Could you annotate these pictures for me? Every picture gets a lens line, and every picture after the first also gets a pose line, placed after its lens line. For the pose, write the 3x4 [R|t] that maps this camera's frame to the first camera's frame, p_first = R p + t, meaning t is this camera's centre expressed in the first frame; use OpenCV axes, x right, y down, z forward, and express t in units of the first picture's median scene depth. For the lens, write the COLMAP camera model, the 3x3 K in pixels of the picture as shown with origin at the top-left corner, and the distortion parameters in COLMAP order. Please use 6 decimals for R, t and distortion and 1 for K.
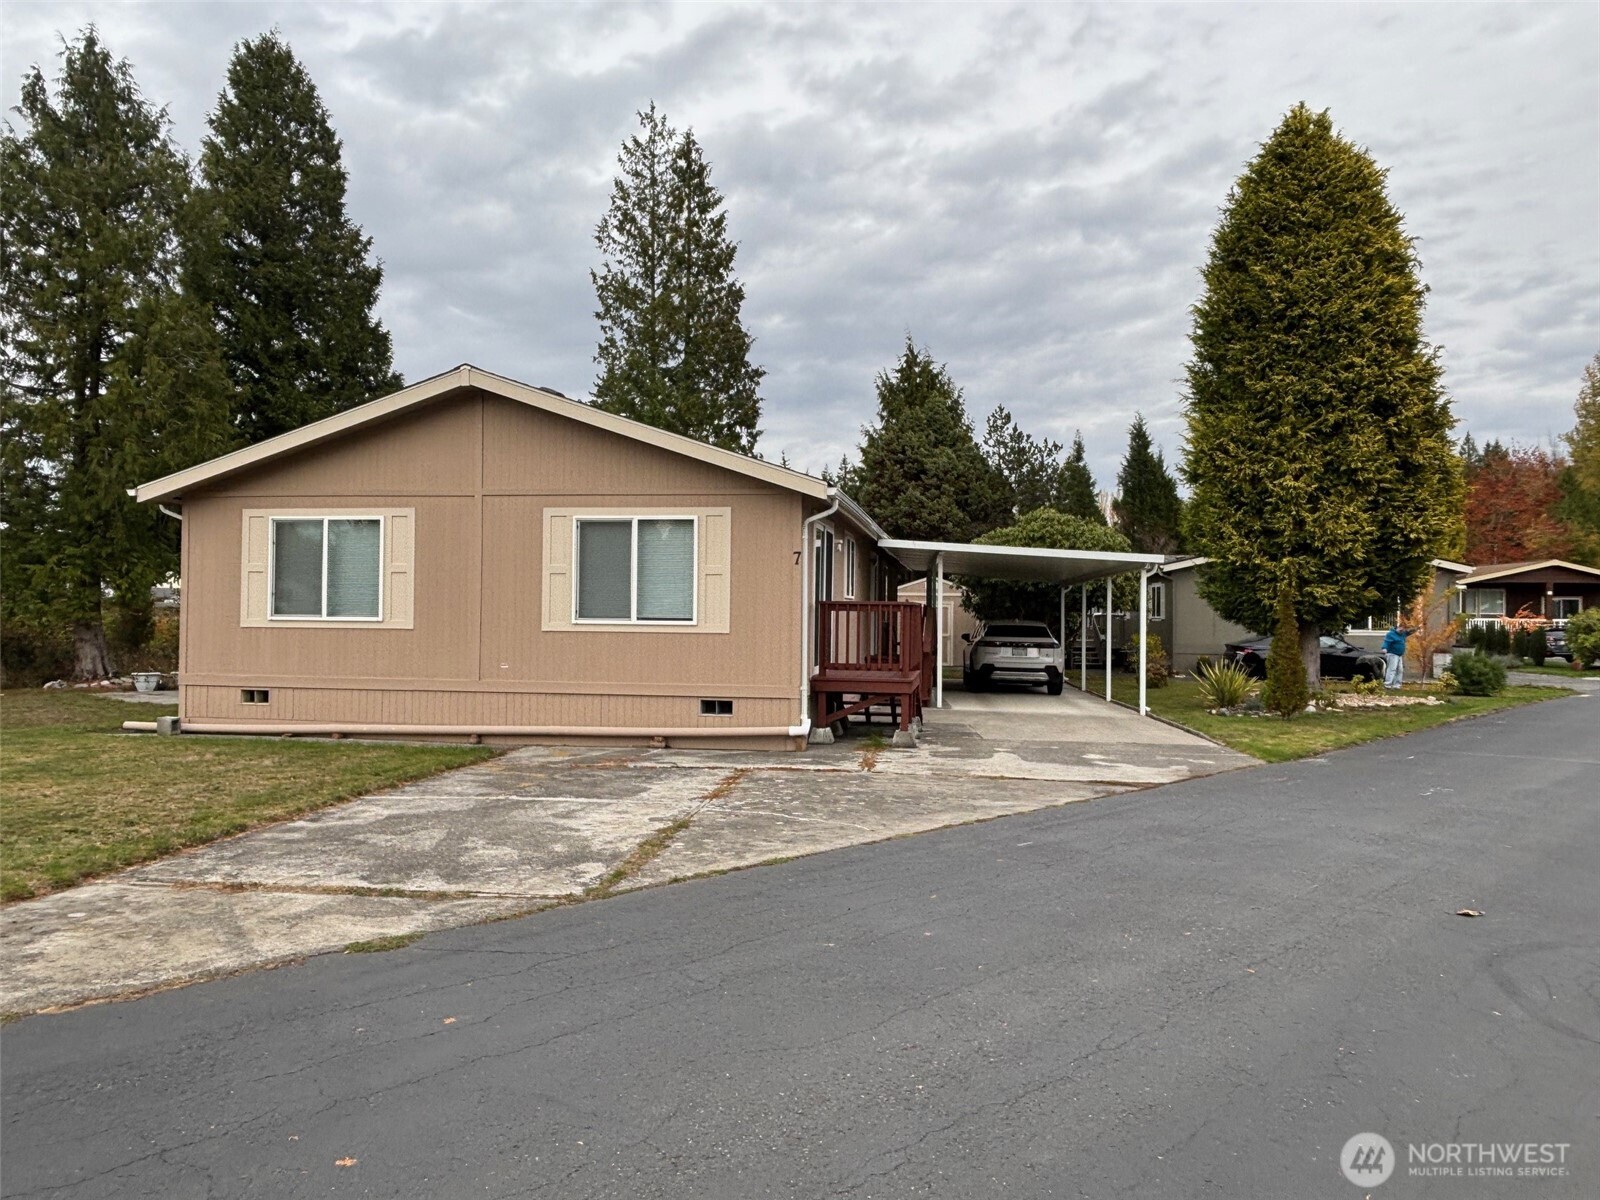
lens RADIAL K [[1130.5, 0, 790.5], [0, 1130.5, 598.4], [0, 0, 1]] dist [0.059347, -0.095375]
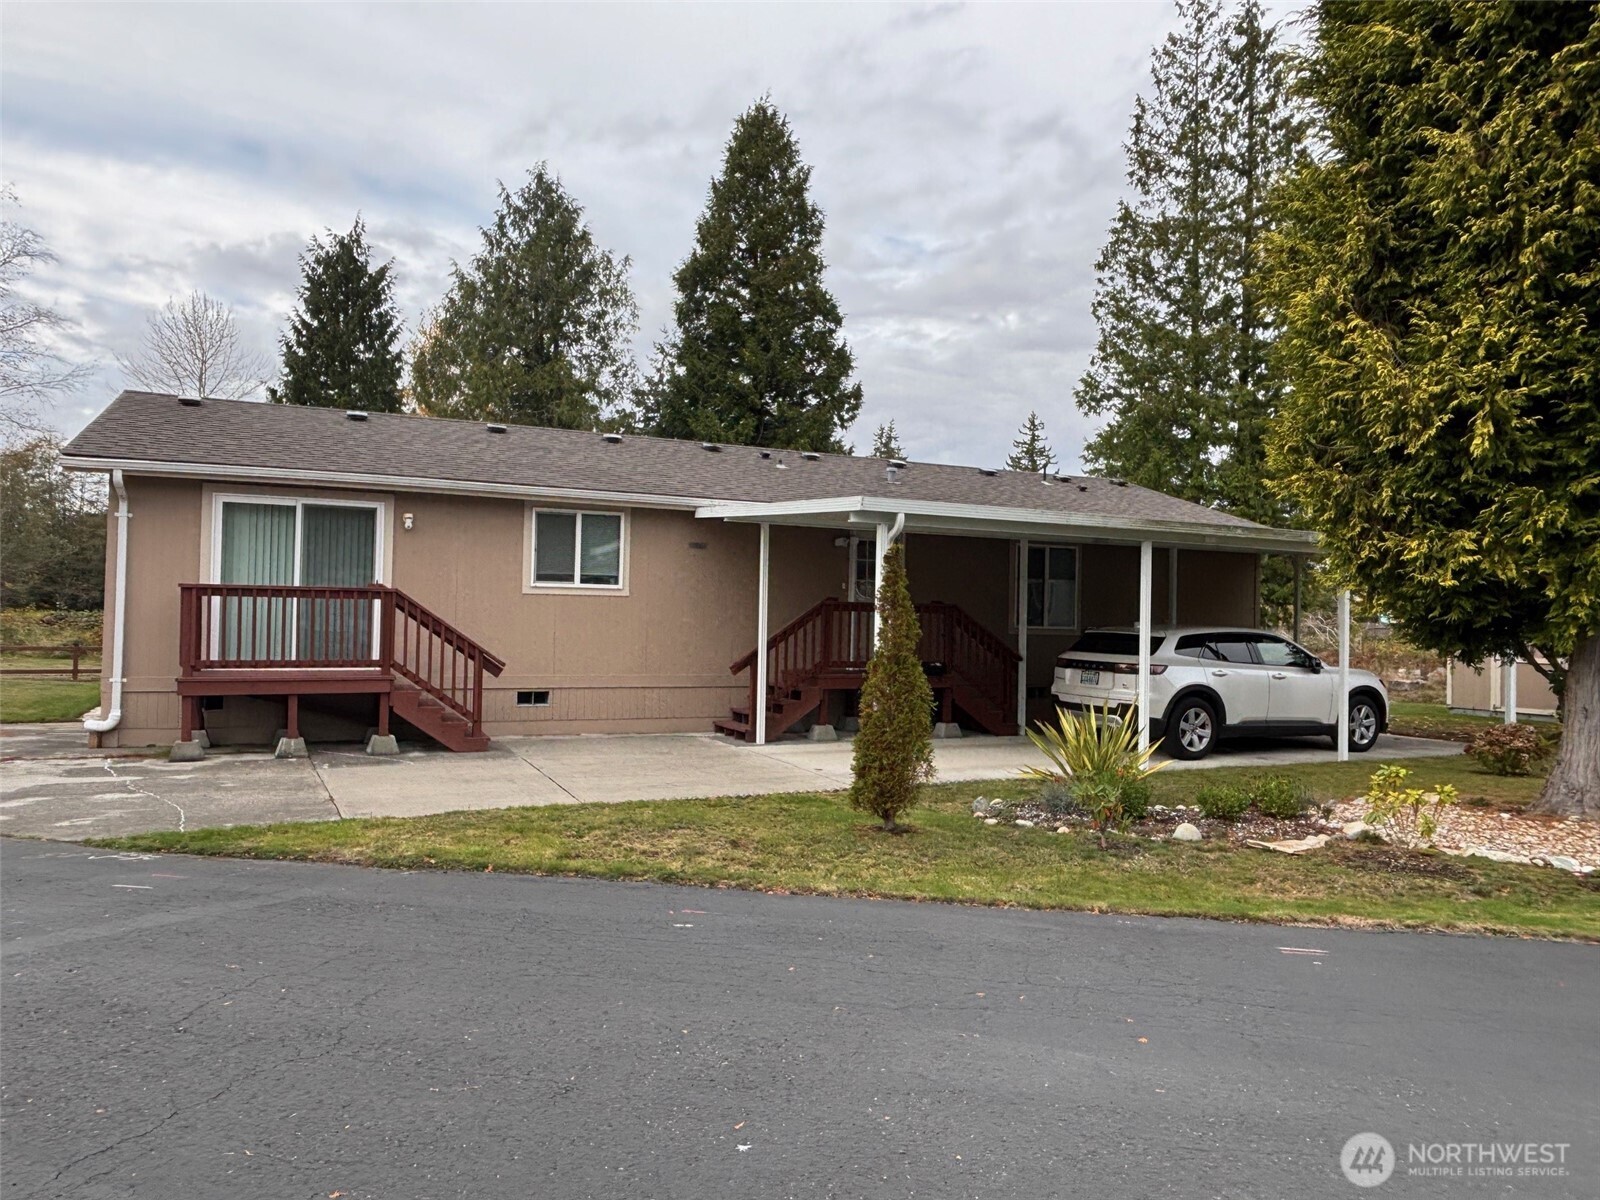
lens RADIAL K [[1130.5, 0, 790.5], [0, 1130.5, 598.4], [0, 0, 1]] dist [0.059347, -0.095375]
pose [[0.526992, -0.022243, -0.849579, 0.665645], [0.000943, 0.999672, -0.025588, 0.022861], [0.849870, 0.012683, 0.526840, 0.601828]]
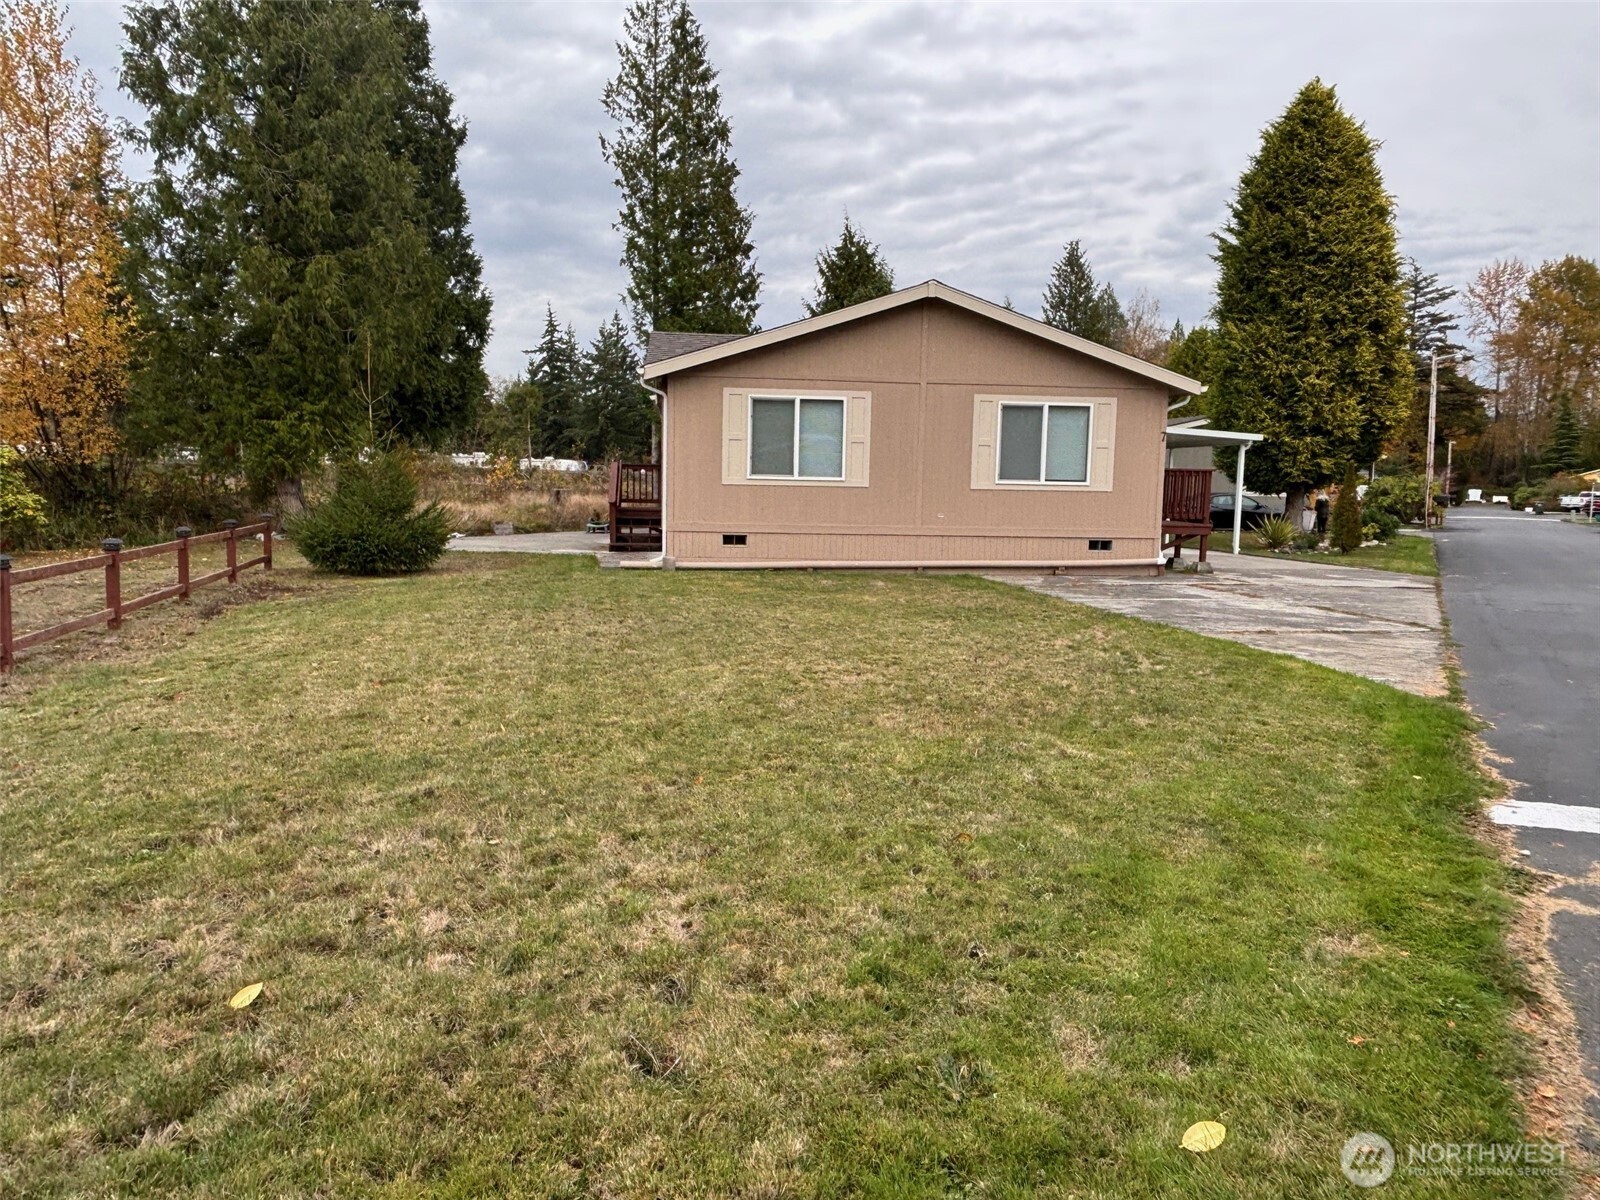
lens RADIAL K [[1130.5, 0, 790.5], [0, 1130.5, 598.4], [0, 0, 1]] dist [0.059347, -0.095375]
pose [[0.962106, -0.019032, 0.272009, -0.498877], [-0.014966, 0.992372, 0.122369, -0.002131], [-0.272263, -0.121803, 0.954482, -0.137030]]
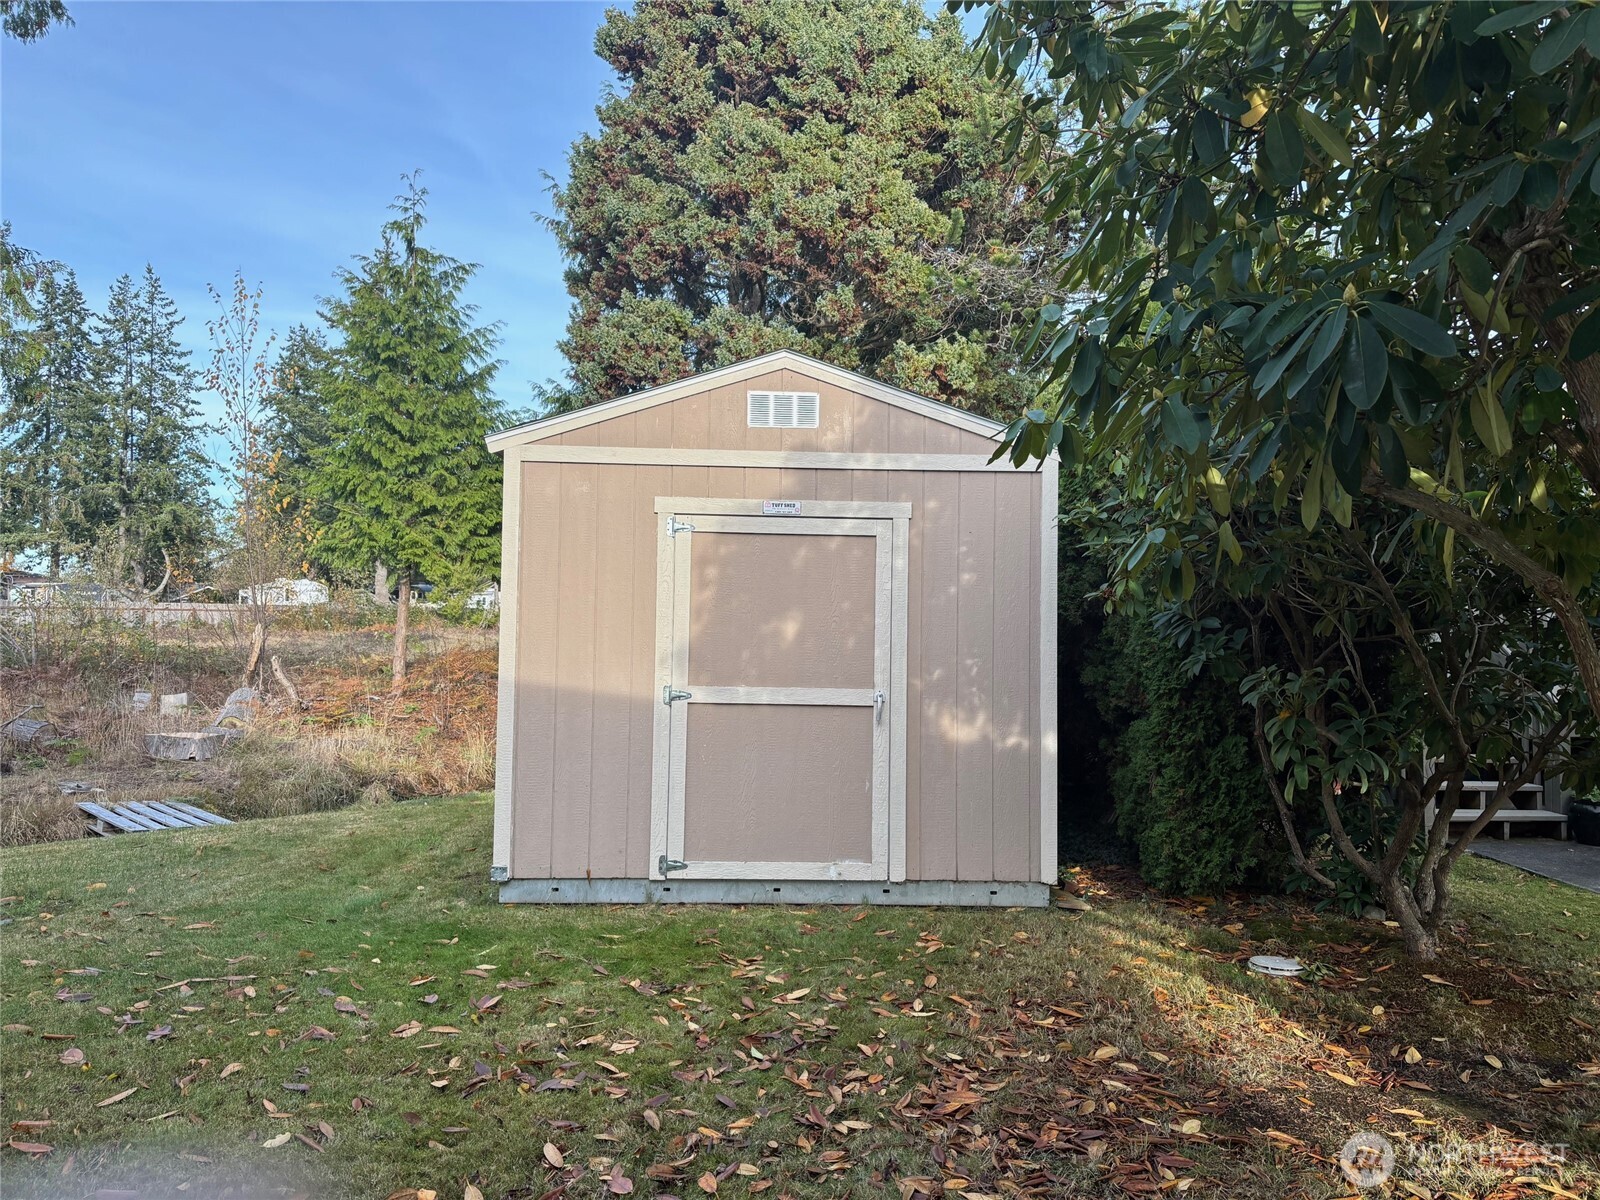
lens RADIAL K [[1130.5, 0, 790.5], [0, 1130.5, 598.4], [0, 0, 1]] dist [0.059347, -0.095375]
pose [[0.996895, 0.009678, 0.078146, 0.180175], [-0.009243, 0.999940, -0.005936, 0.029943], [-0.078198, 0.005195, 0.996924, 1.332100]]
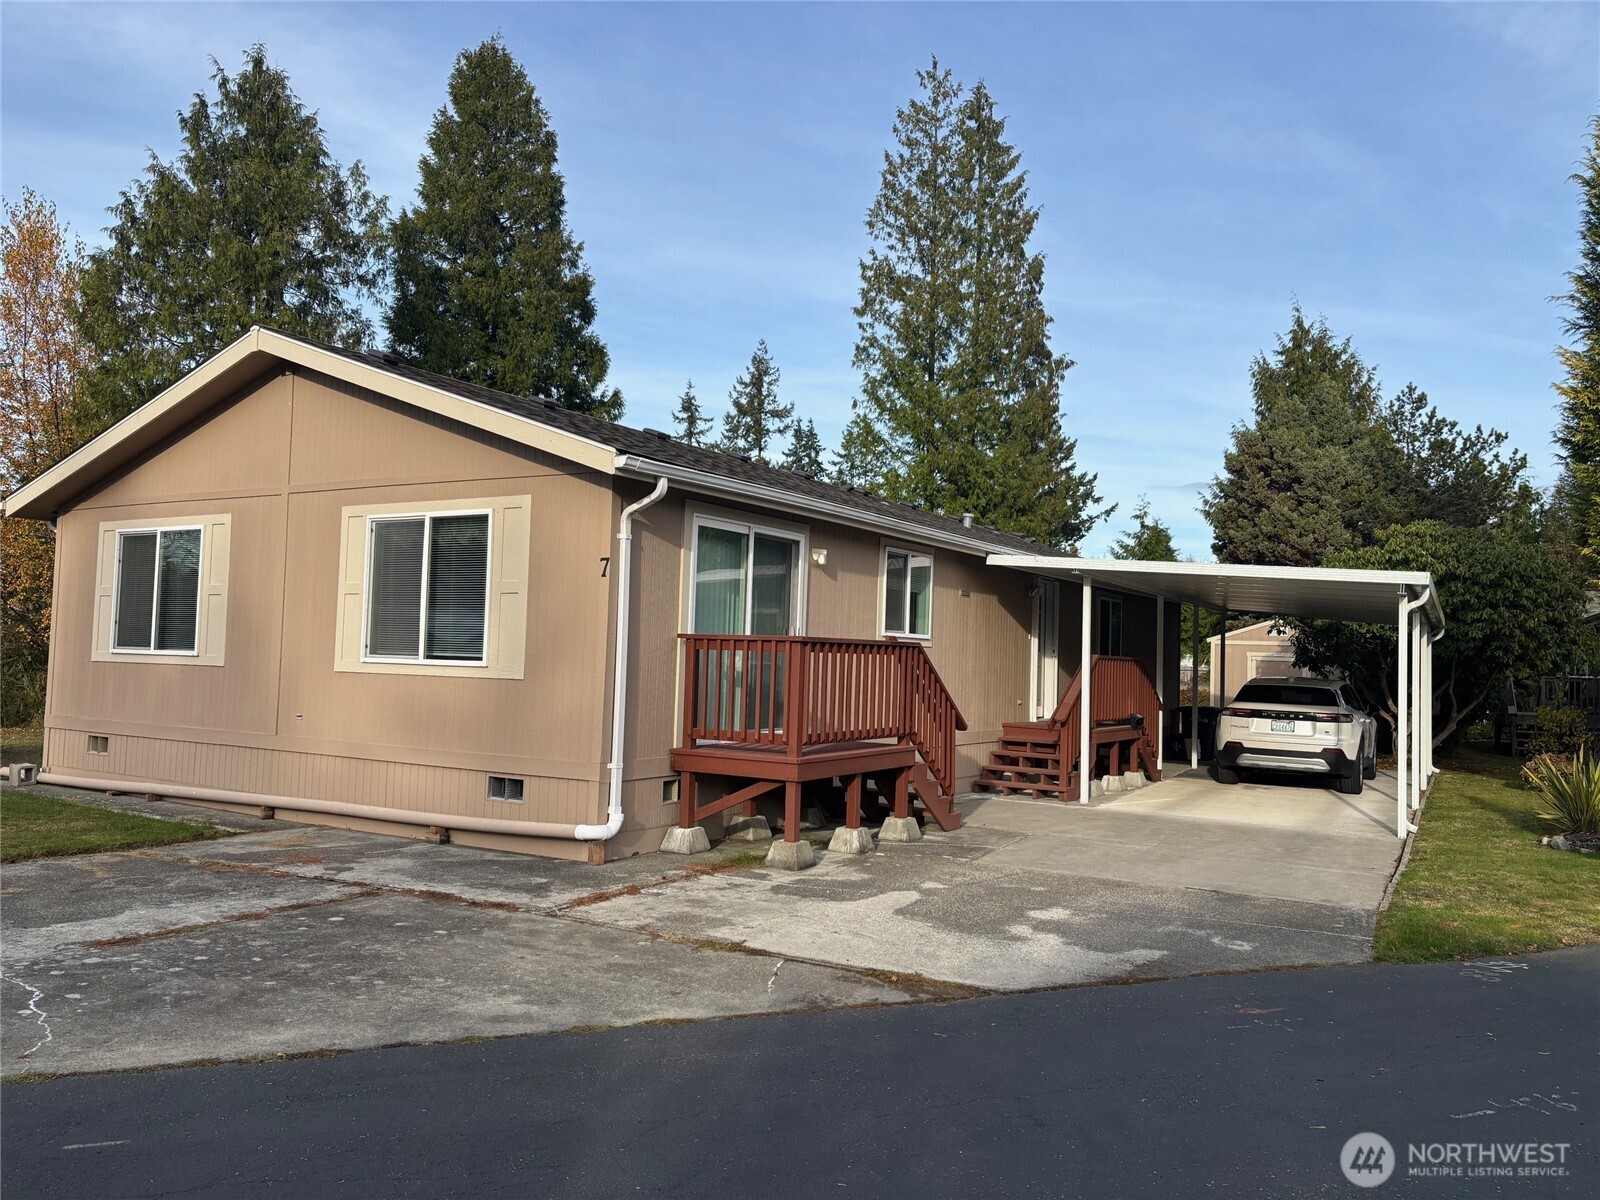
lens RADIAL K [[1223.3, 0, 805.3], [0, 1223.3, 594.5], [0, 0, 1]] dist [0.033569, -0.010642]
pose [[0.922274, -0.004815, -0.386506, 0.240059], [-0.013141, 0.998954, -0.043801, 0.006101], [0.386313, 0.045476, 0.921246, 0.239879]]
